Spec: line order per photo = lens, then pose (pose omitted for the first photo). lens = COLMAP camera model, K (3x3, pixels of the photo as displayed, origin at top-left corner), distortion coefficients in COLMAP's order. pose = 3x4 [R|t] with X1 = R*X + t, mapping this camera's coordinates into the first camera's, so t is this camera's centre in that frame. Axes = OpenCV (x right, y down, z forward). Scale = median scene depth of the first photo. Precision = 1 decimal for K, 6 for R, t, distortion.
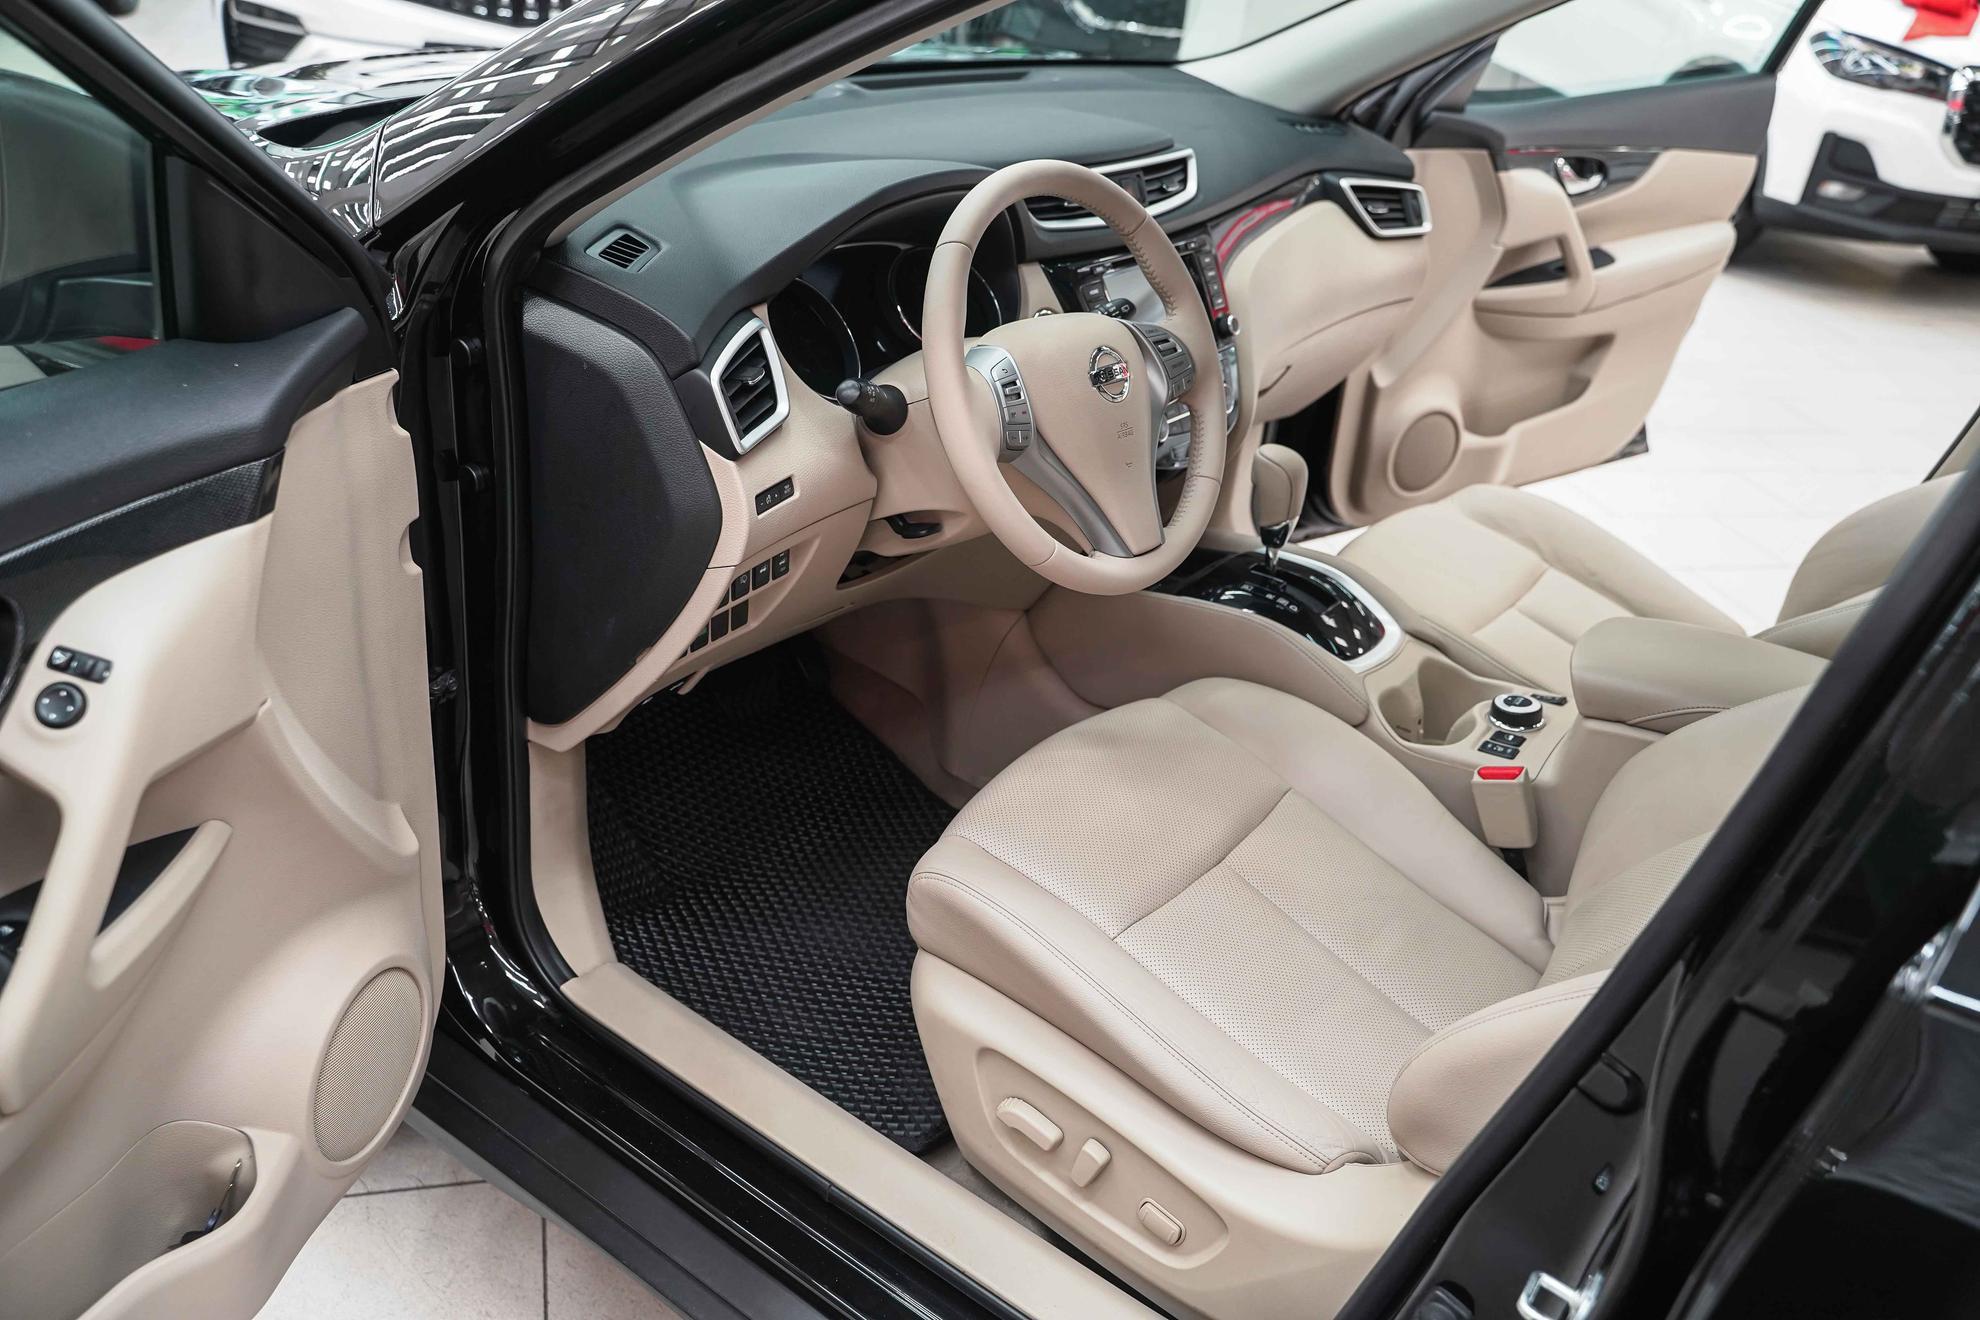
lens RADIAL K [[1590.1, 0, 990.0], [0, 1590.1, 660.0], [0, 0, 1]] dist [-0.009115, -0.003431]
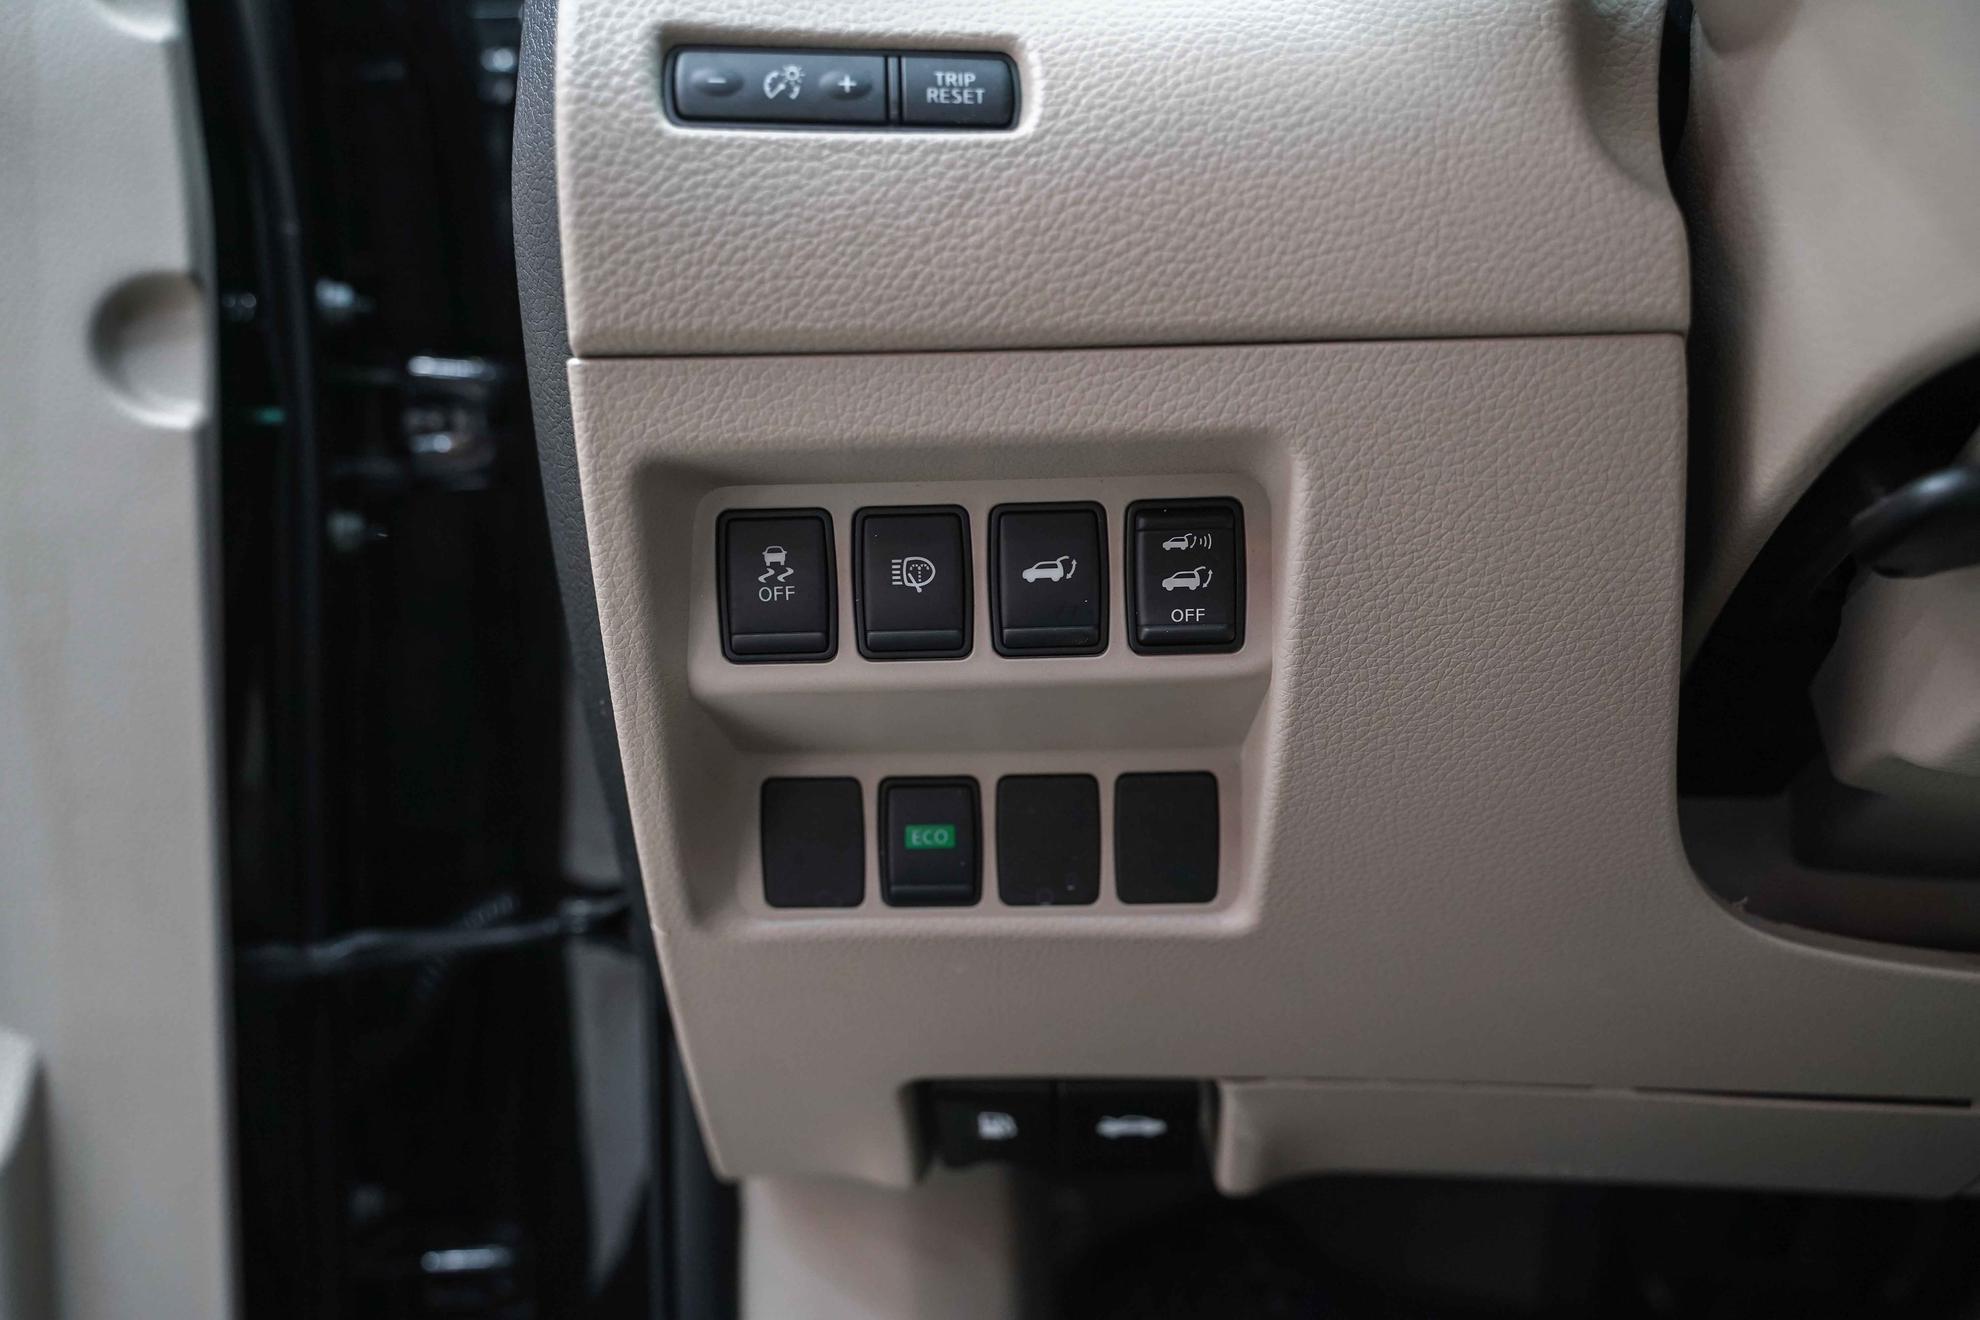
lens RADIAL K [[1591.1, 0, 990.0], [0, 1591.1, 660.0], [0, 0, 1]] dist [-0.008652, 0.001055]
pose [[0.485332, -0.016027, -0.874183, 0.046211], [-0.337517, 0.918898, -0.204230, 0.005393], [0.806558, 0.394171, 0.440561, 0.679717]]
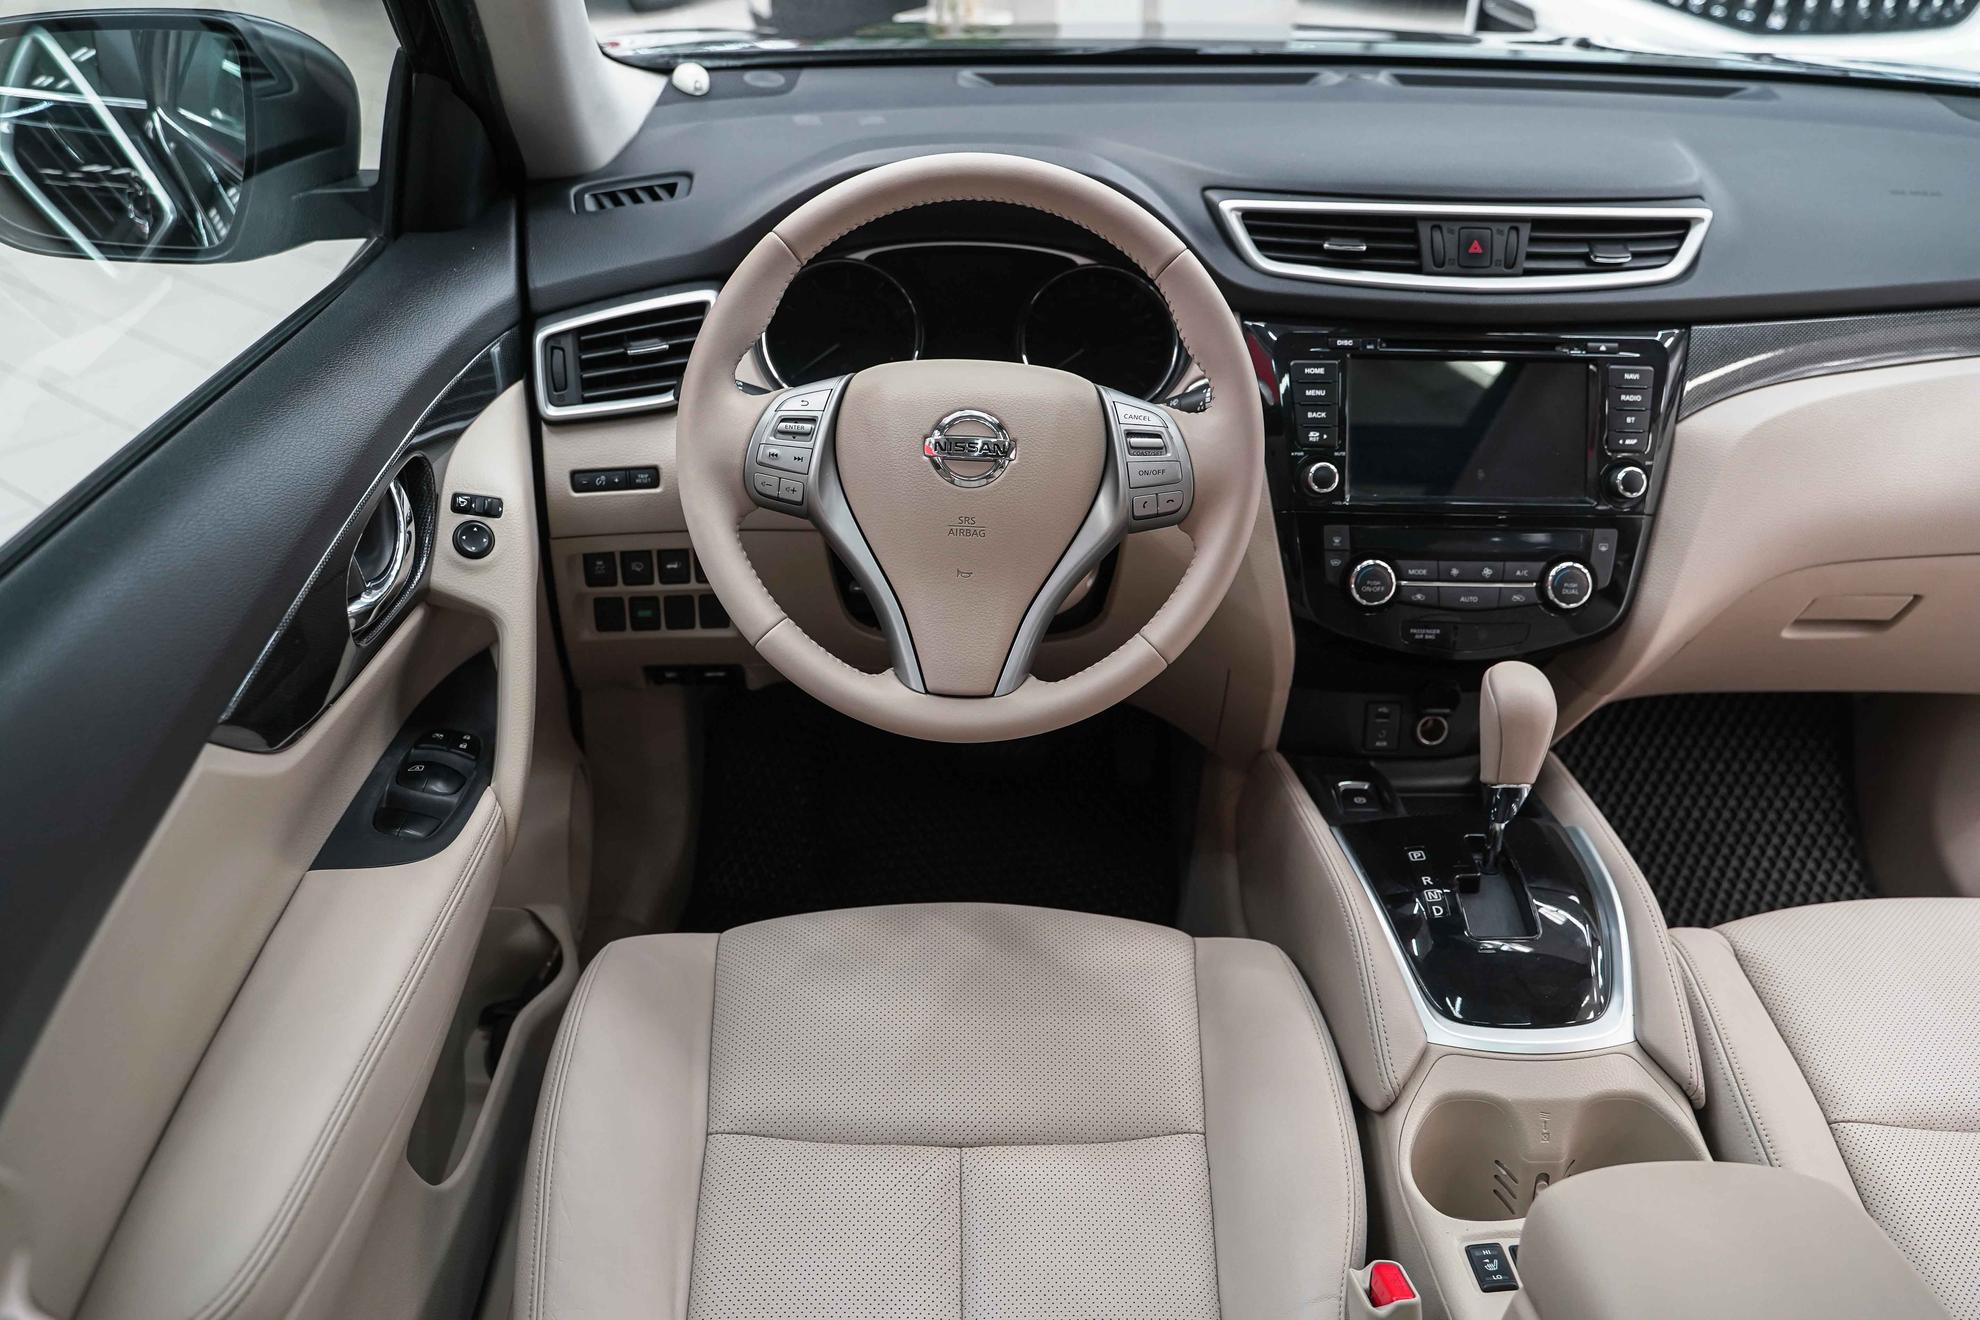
lens RADIAL K [[1633.5, 0, 990.0], [0, 1633.5, 660.0], [0, 0, 1]] dist [-0.012869, 0.009808]
pose [[0.616420, 0.326631, -0.716476, 0.489916], [-0.339619, 0.931207, 0.132332, -0.144489], [0.710412, 0.161757, 0.684945, 0.383987]]
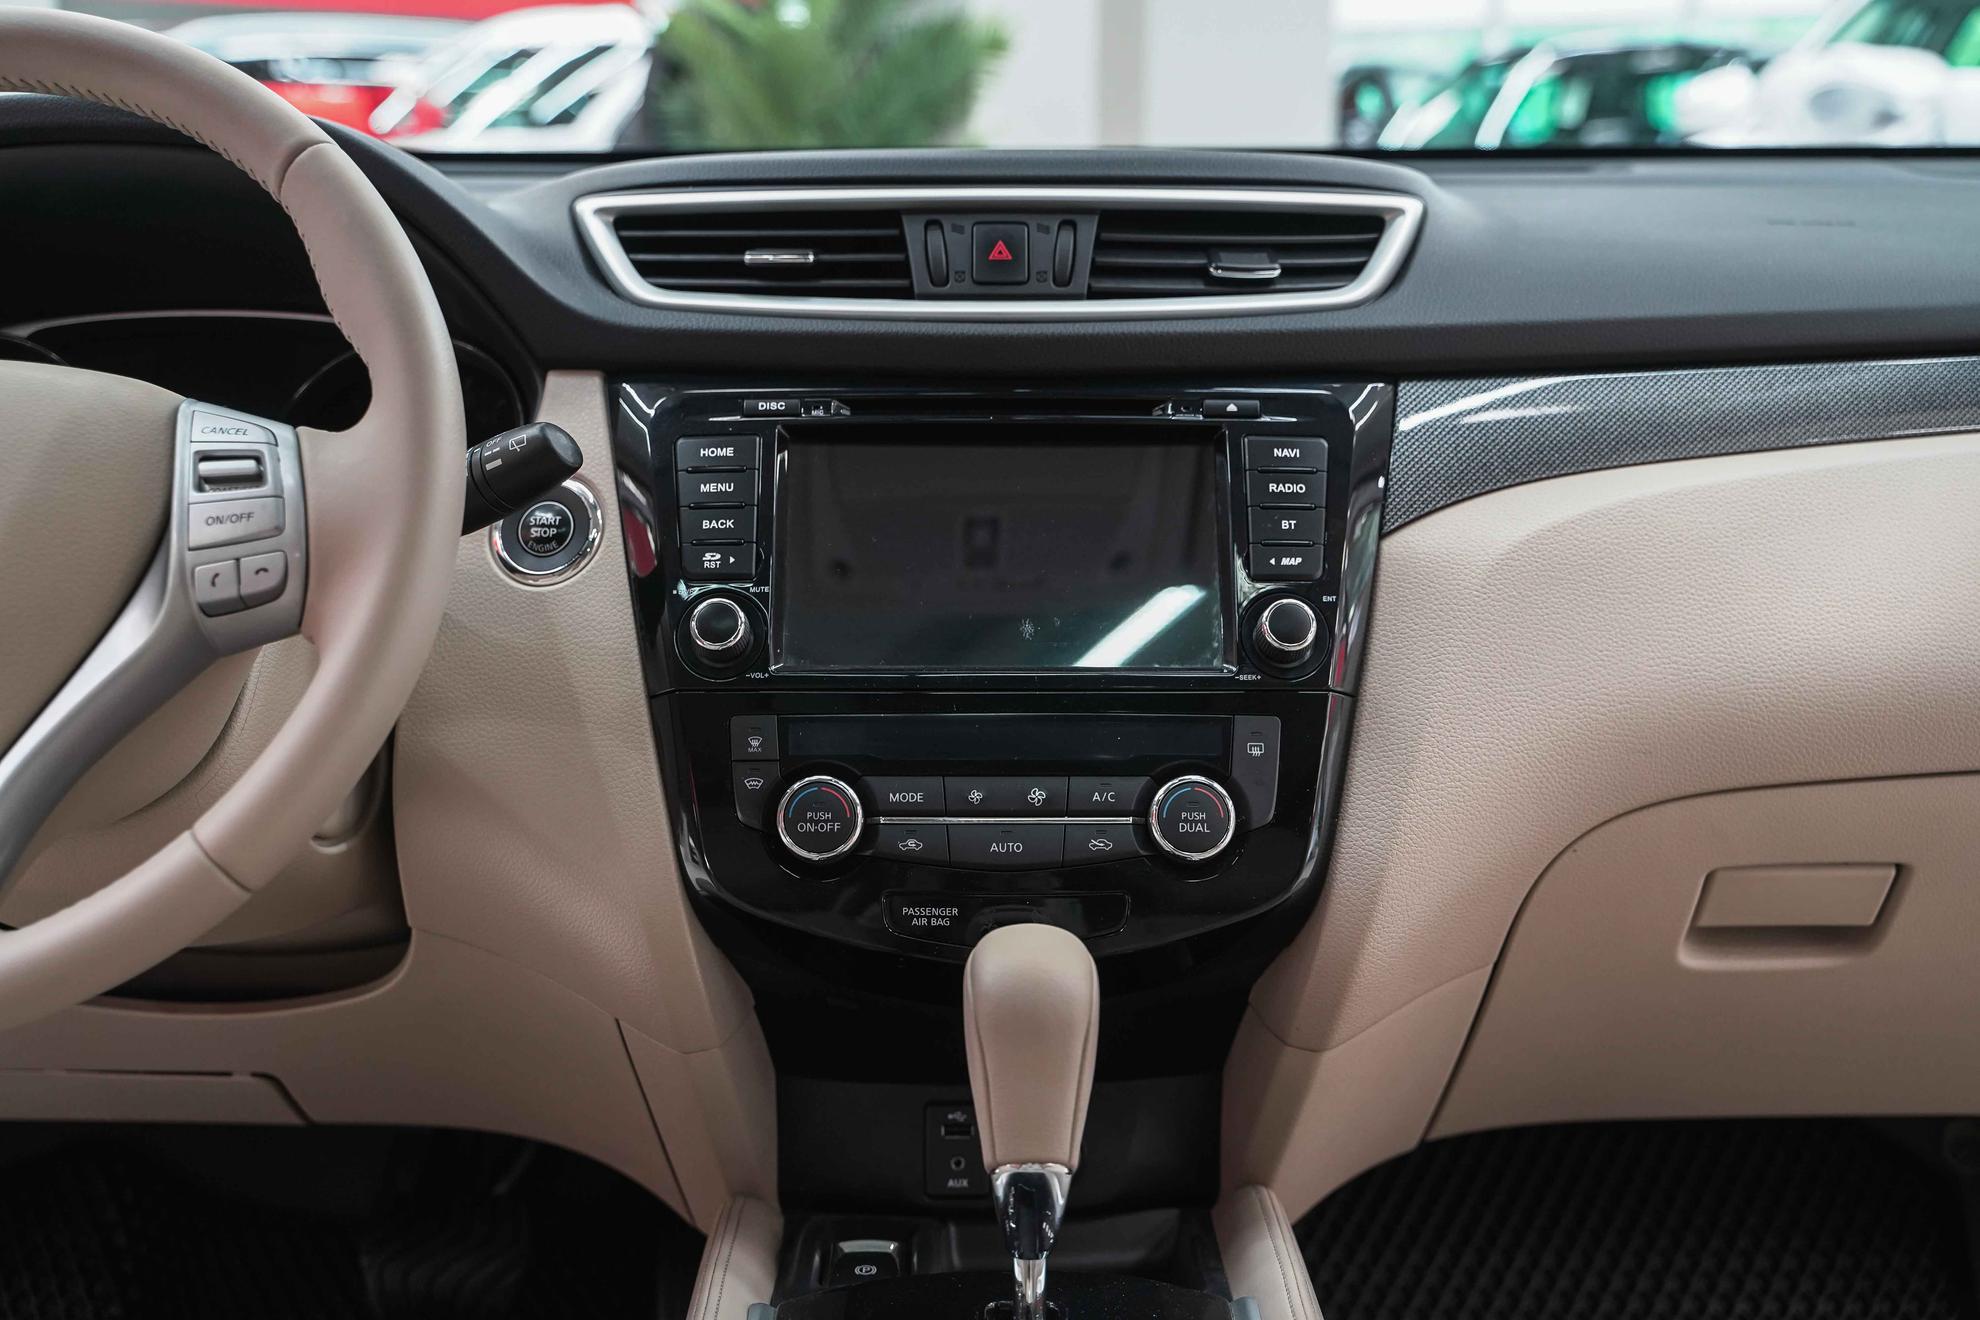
lens RADIAL K [[2158.4, 0, 990.0], [0, 2158.4, 660.0], [0, 0, 1]] dist [-0.000190, -0.017492]
pose [[0.603407, 0.070120, -0.794345, 0.492959], [-0.323588, 0.931958, -0.163539, -0.105880], [0.728828, 0.355721, 0.585040, 0.683826]]
